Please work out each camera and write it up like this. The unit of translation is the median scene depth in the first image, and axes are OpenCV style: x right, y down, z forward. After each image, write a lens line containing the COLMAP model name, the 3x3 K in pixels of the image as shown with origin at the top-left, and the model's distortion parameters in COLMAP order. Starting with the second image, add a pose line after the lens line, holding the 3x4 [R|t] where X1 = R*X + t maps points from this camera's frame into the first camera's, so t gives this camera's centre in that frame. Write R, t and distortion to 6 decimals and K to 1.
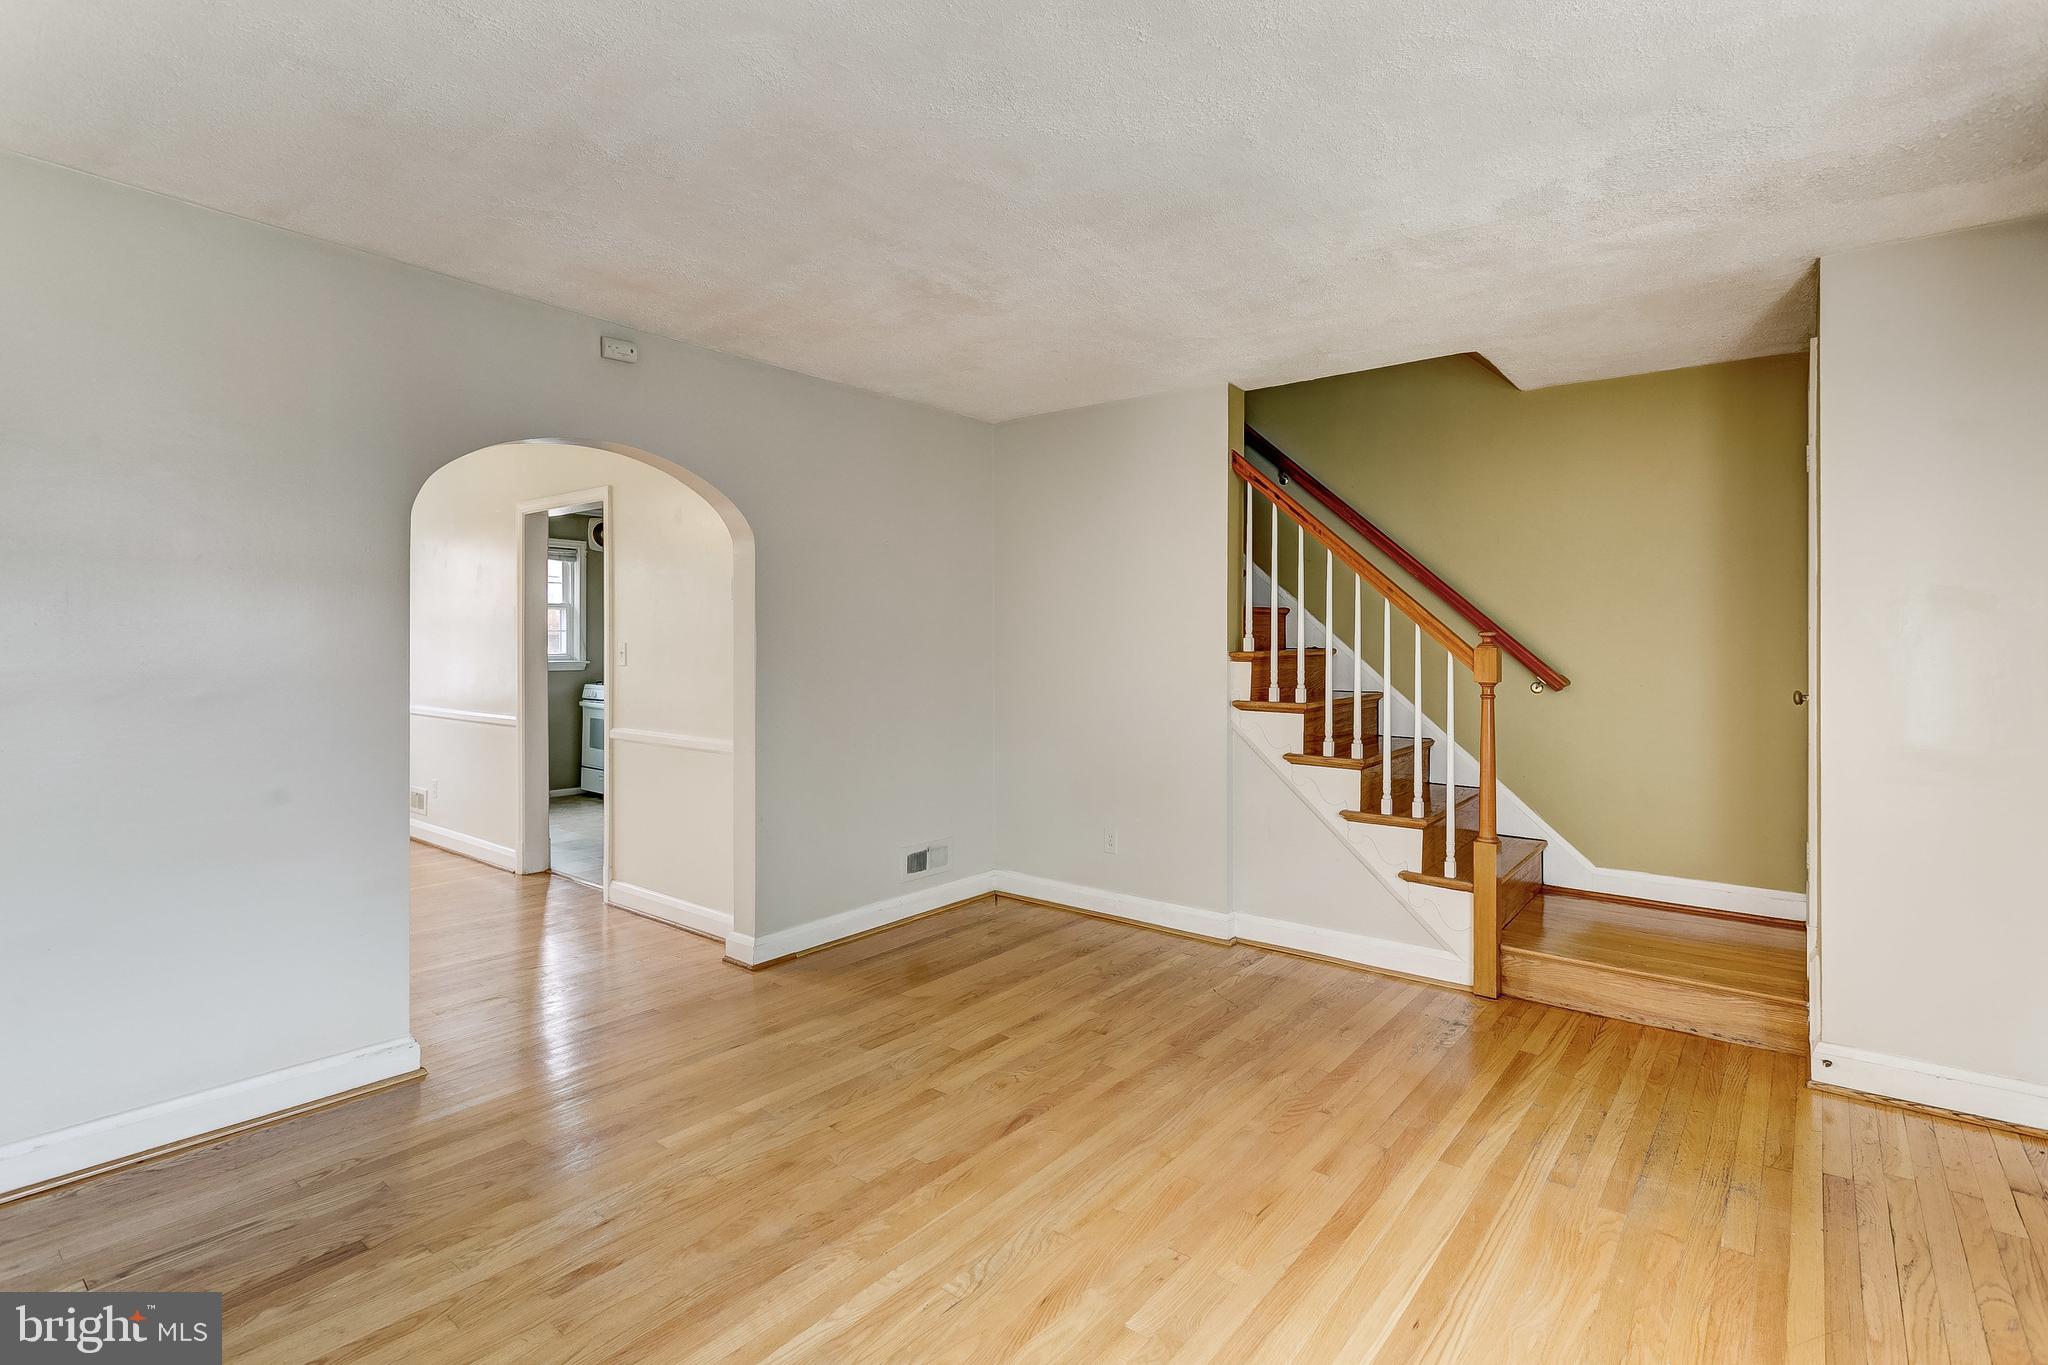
lens RADIAL K [[978.0, 0, 987.8], [0, 978.0, 648.1], [0, 0, 1]] dist [-0.003663, 0.002767]
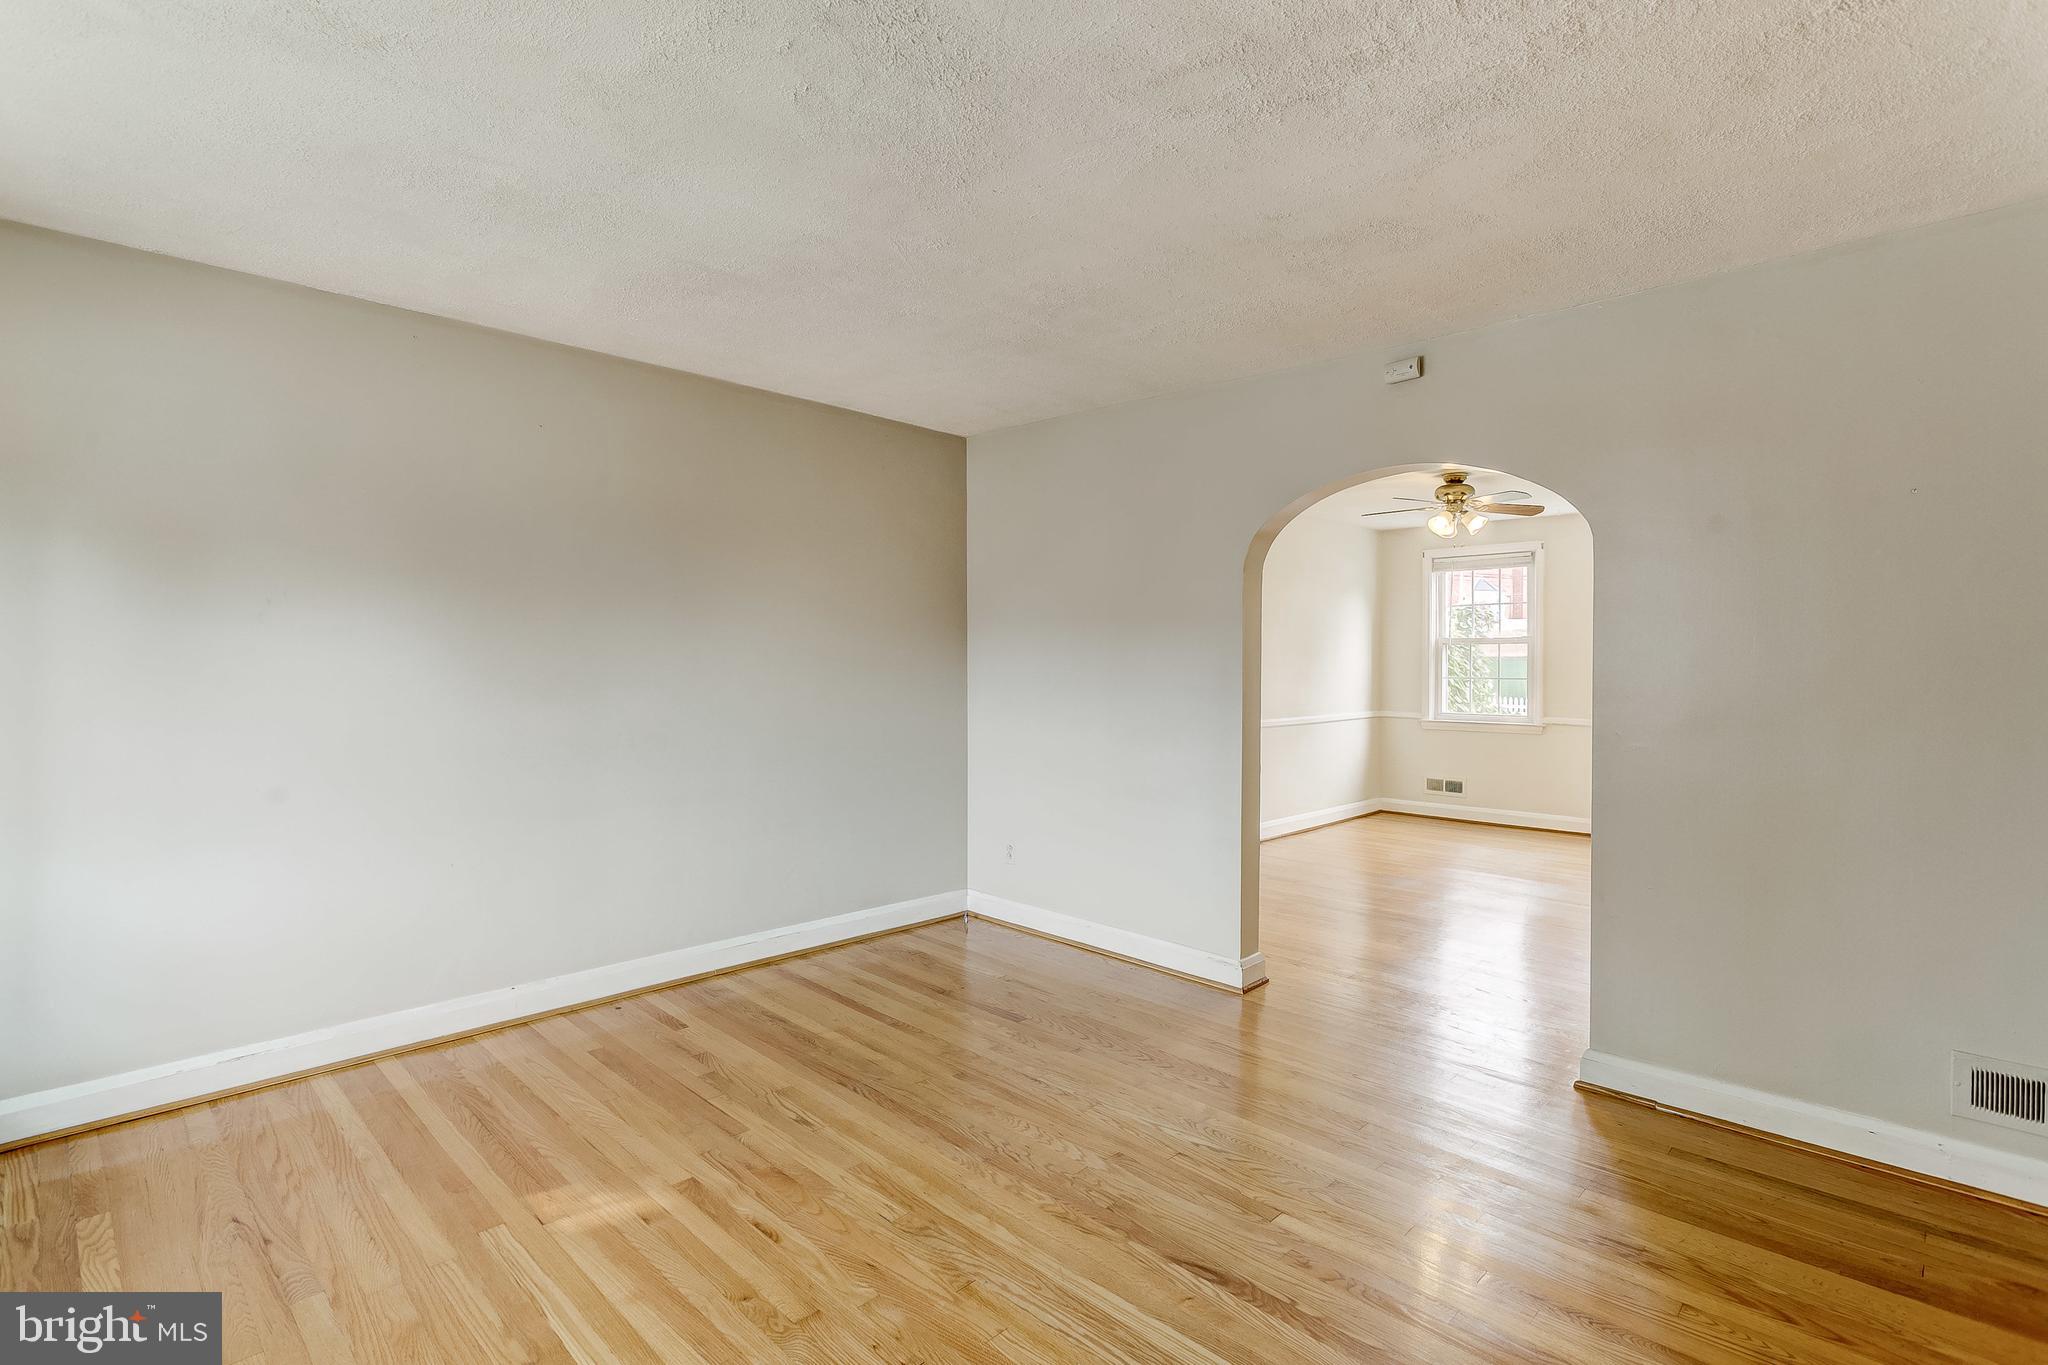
lens RADIAL K [[978.0, 0, 1090.7], [0, 978.0, 658.7], [0, 0, 1]] dist [-0.003663, 0.002767]
pose [[-0.041724, -0.005721, -0.999113, 0.667322], [-0.014212, 0.999886, -0.005132, -0.007816], [0.999028, 0.013986, -0.041801, 0.746764]]
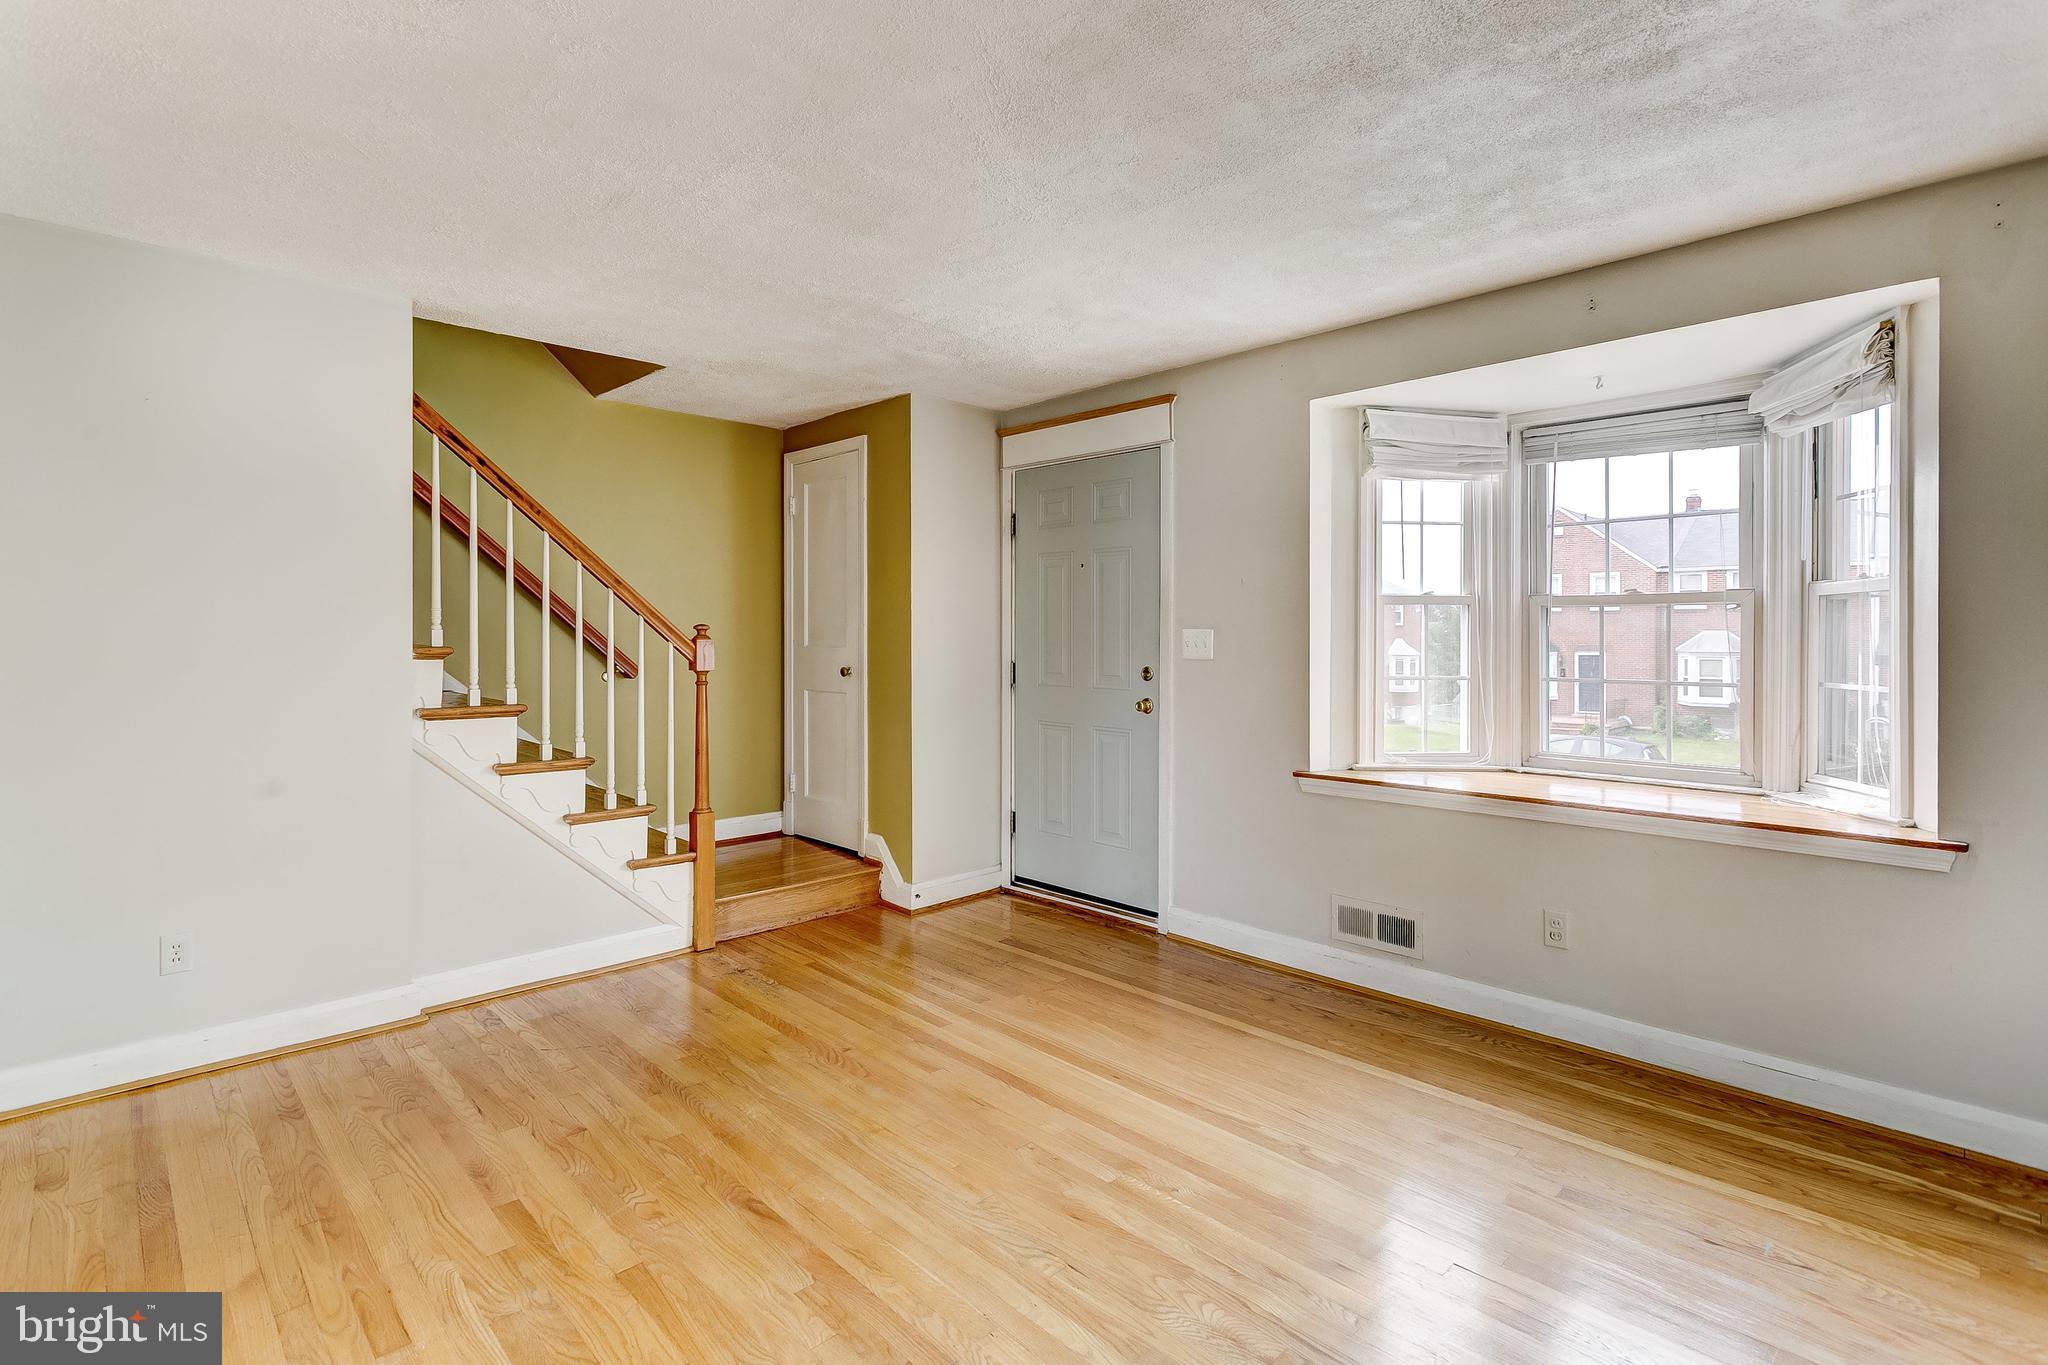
lens RADIAL K [[978.0, 0, 1066.1], [0, 978.0, 639.0], [0, 0, 1]] dist [-0.003663, 0.002767]
pose [[0.086945, -0.007412, 0.996186, -0.623727], [0.003811, 0.999967, 0.007108, -0.008005], [-0.996206, 0.003178, 0.086971, 0.530491]]
